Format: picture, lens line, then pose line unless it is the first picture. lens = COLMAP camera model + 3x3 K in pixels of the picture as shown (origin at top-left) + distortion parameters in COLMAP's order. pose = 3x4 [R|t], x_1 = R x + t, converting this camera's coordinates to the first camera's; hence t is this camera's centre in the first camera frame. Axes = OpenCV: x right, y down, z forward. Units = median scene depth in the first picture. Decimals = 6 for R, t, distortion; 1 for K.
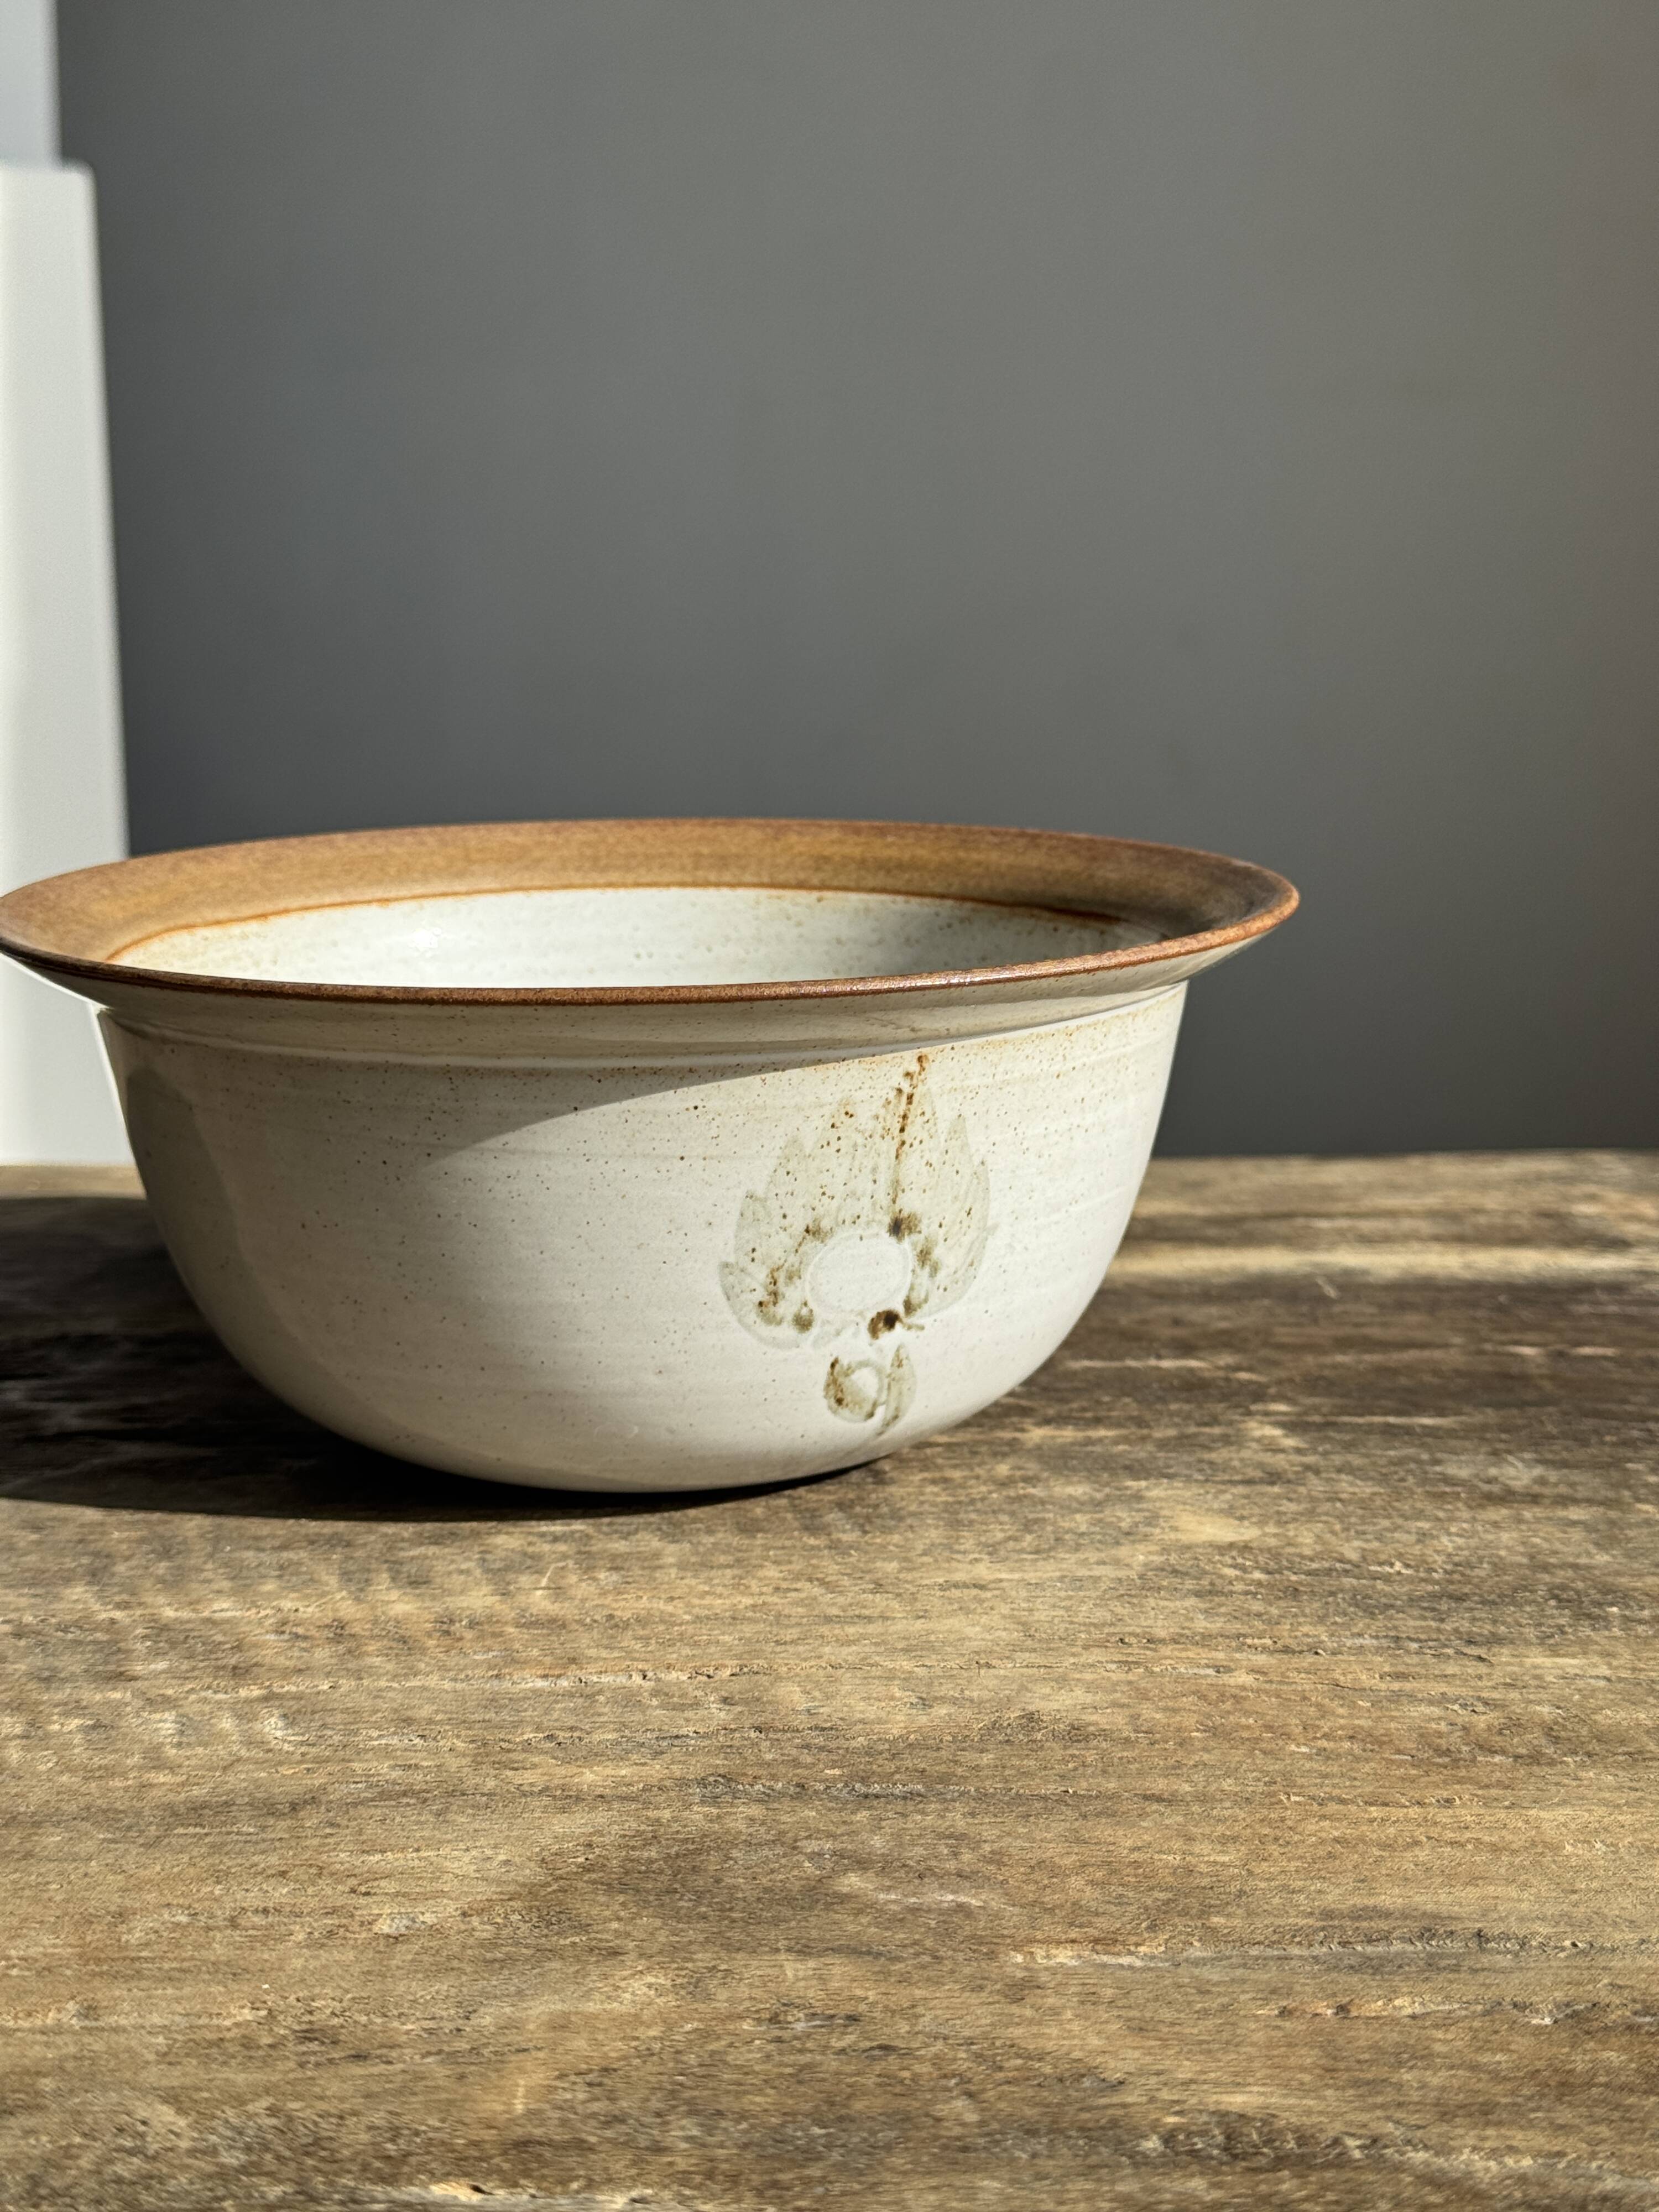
lens RADIAL K [[3139.7, 0, 831.2], [0, 3139.7, 1168.1], [0, 0, 1]] dist [0.124346, 0.000000]
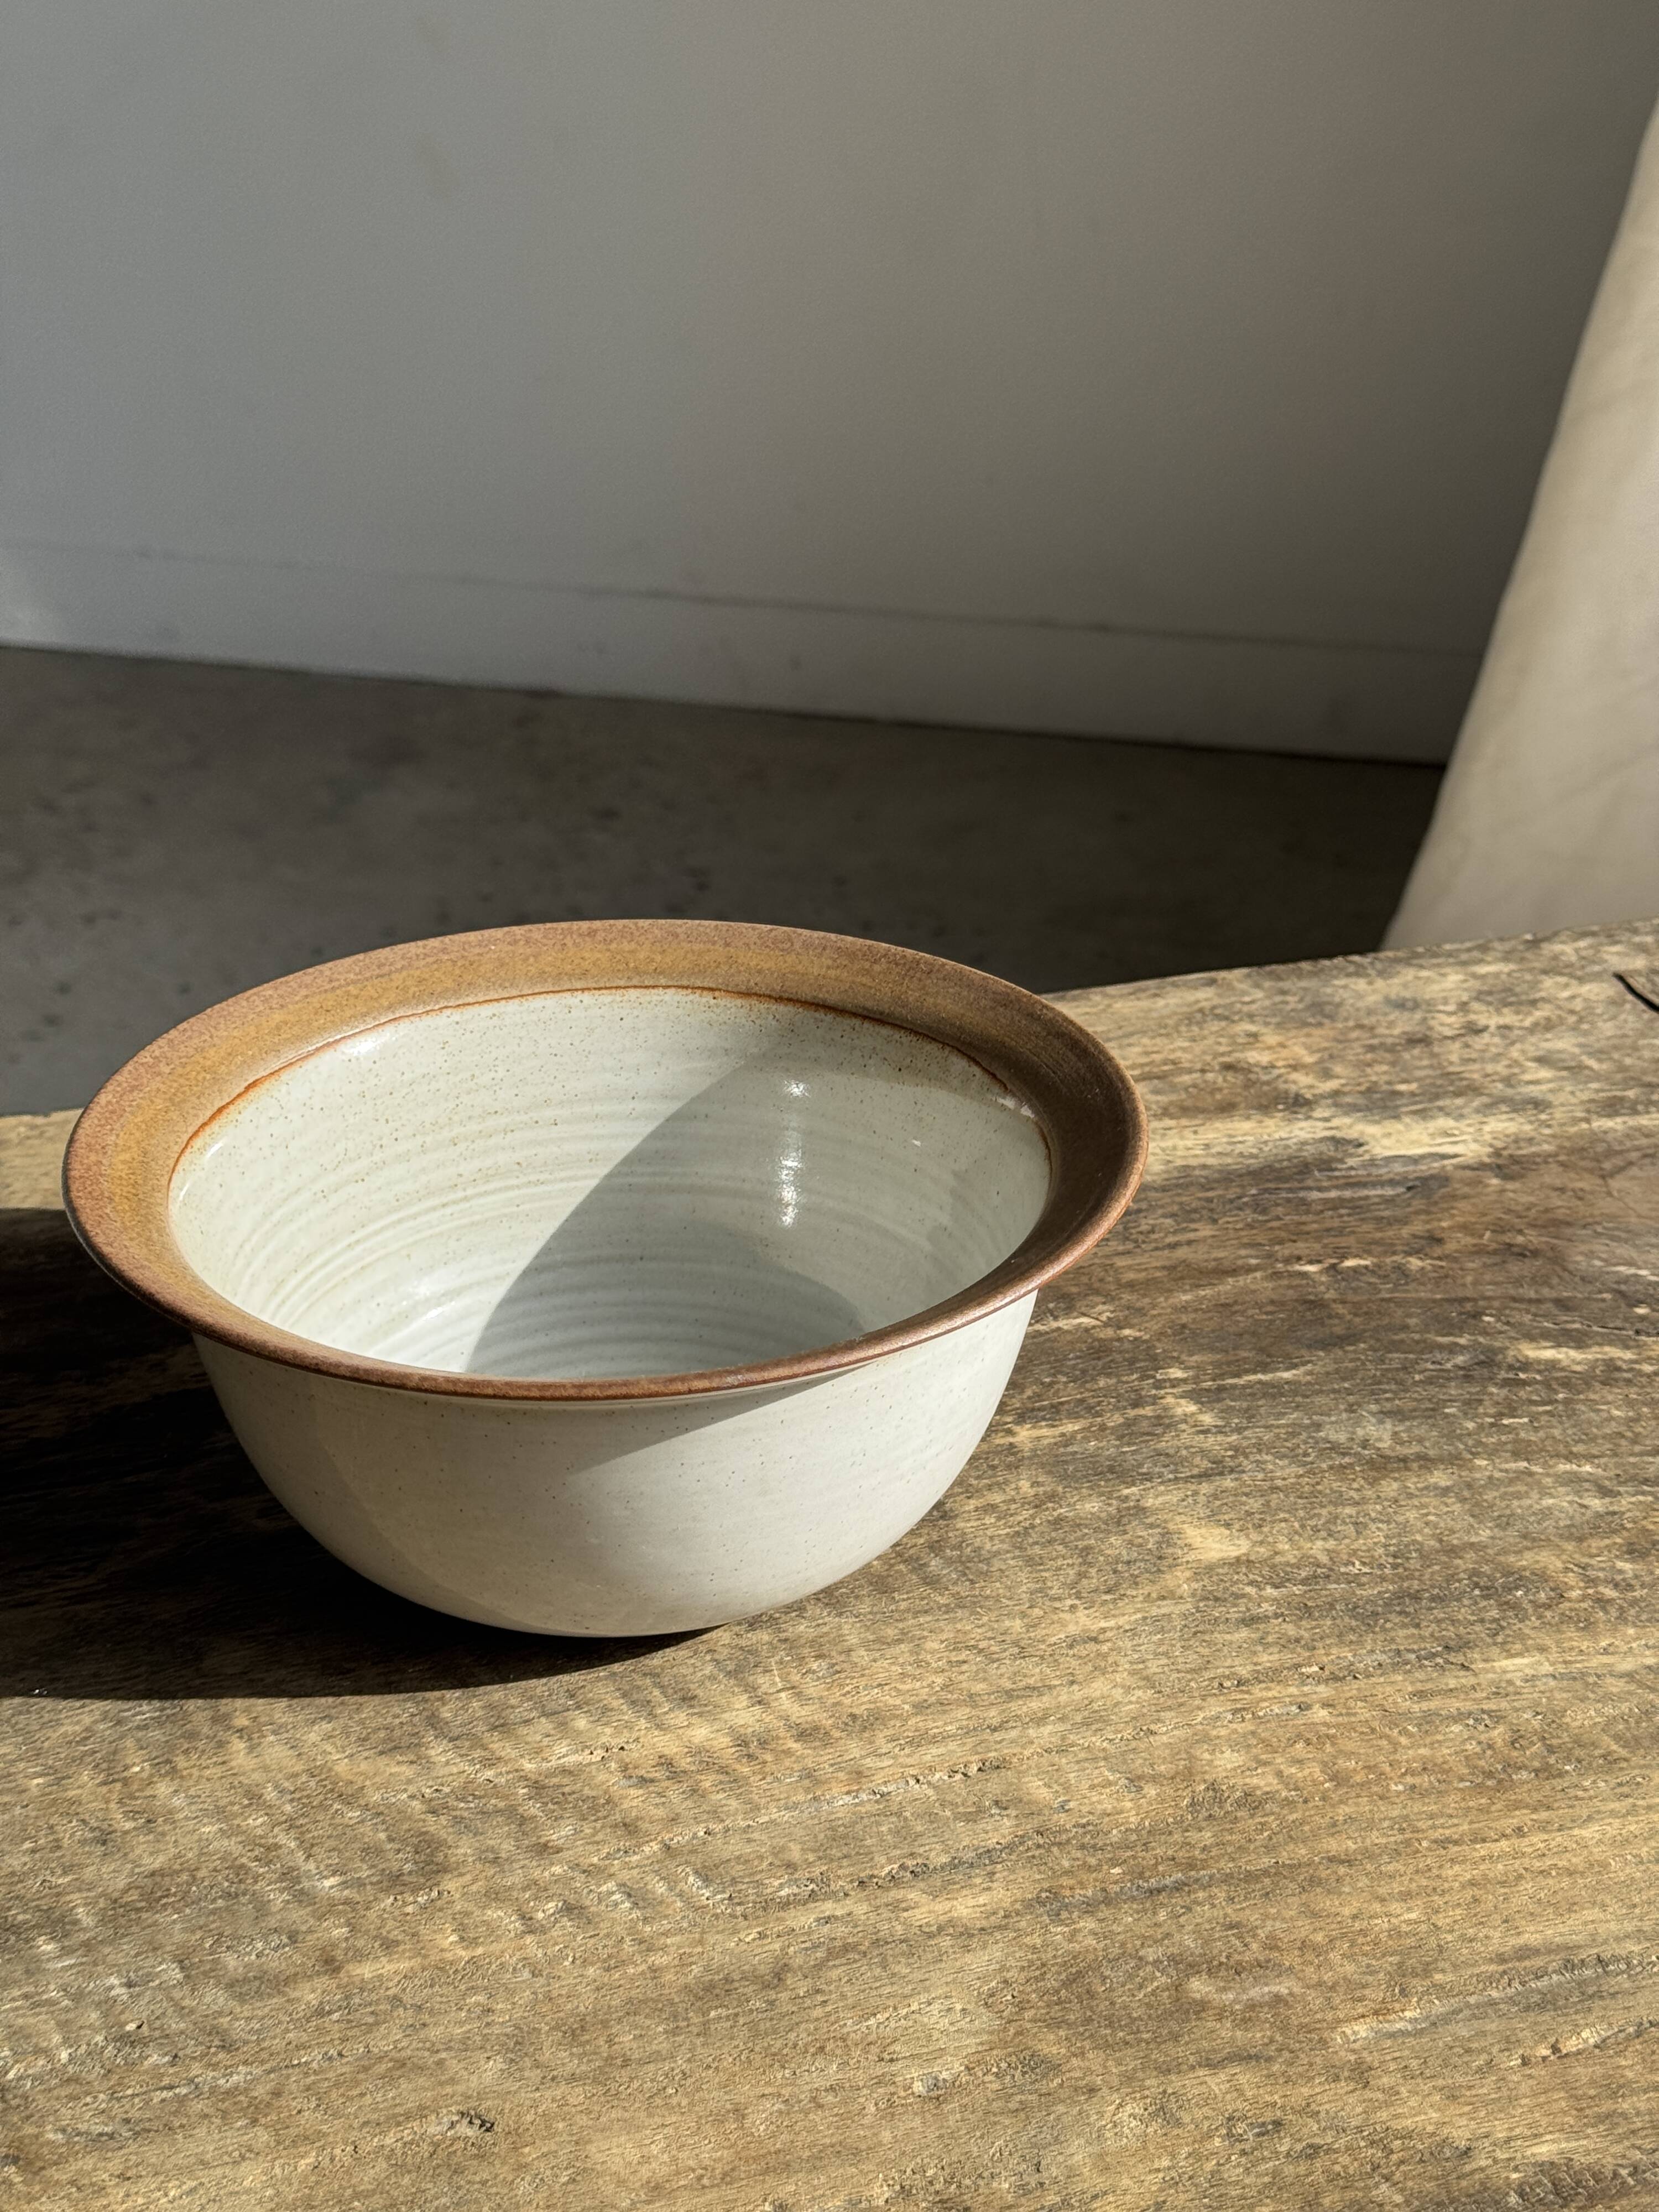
lens RADIAL K [[3139.7, 0, 834.9], [0, 3139.7, 1085.5], [0, 0, 1]] dist [0.124346, 0.000000]
pose [[0.956740, -0.115494, 0.267038, -0.400684], [0.052044, 0.970968, 0.233481, -0.428977], [-0.286251, -0.209483, 0.934975, -0.201983]]
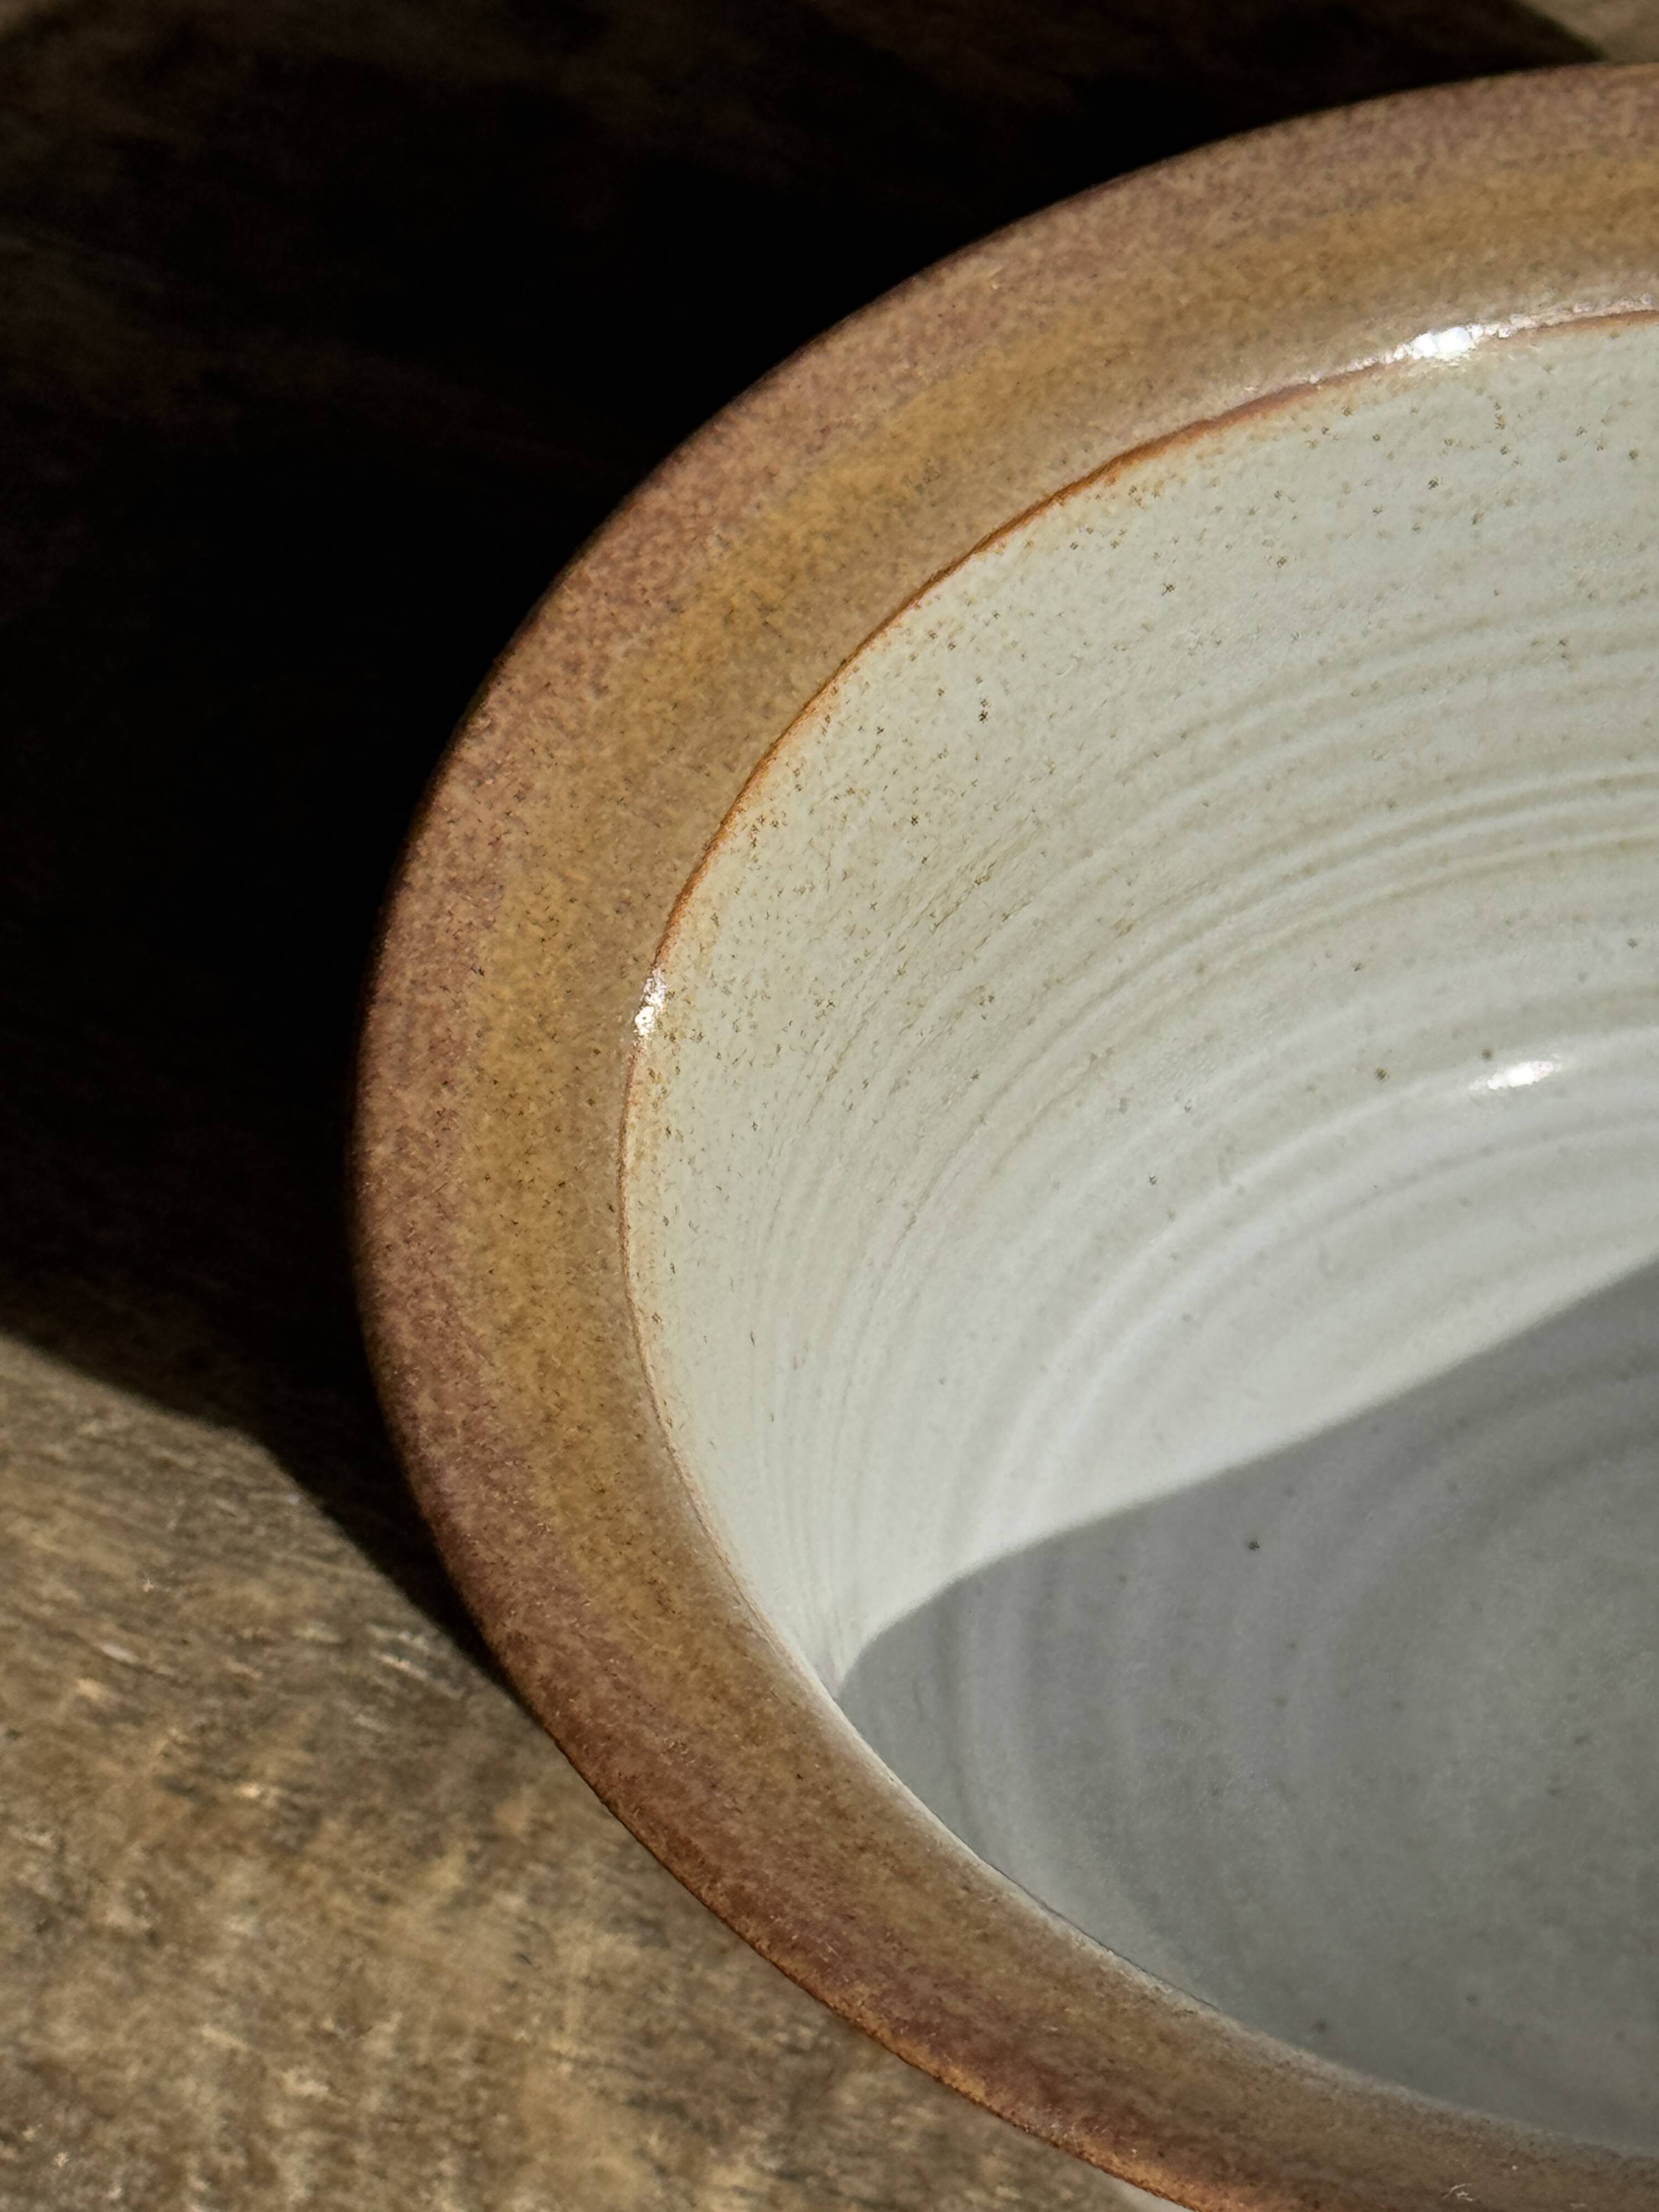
lens RADIAL K [[7910.8, 0, 774.8], [0, 7910.8, 1173.8], [0, 0, 1]] dist [0.164138, 0.000000]
pose [[0.850991, 0.381315, -0.361128, 0.193026], [-0.067361, 0.761197, 0.645012, -0.878486], [0.520843, -0.524574, 0.673458, 0.184631]]
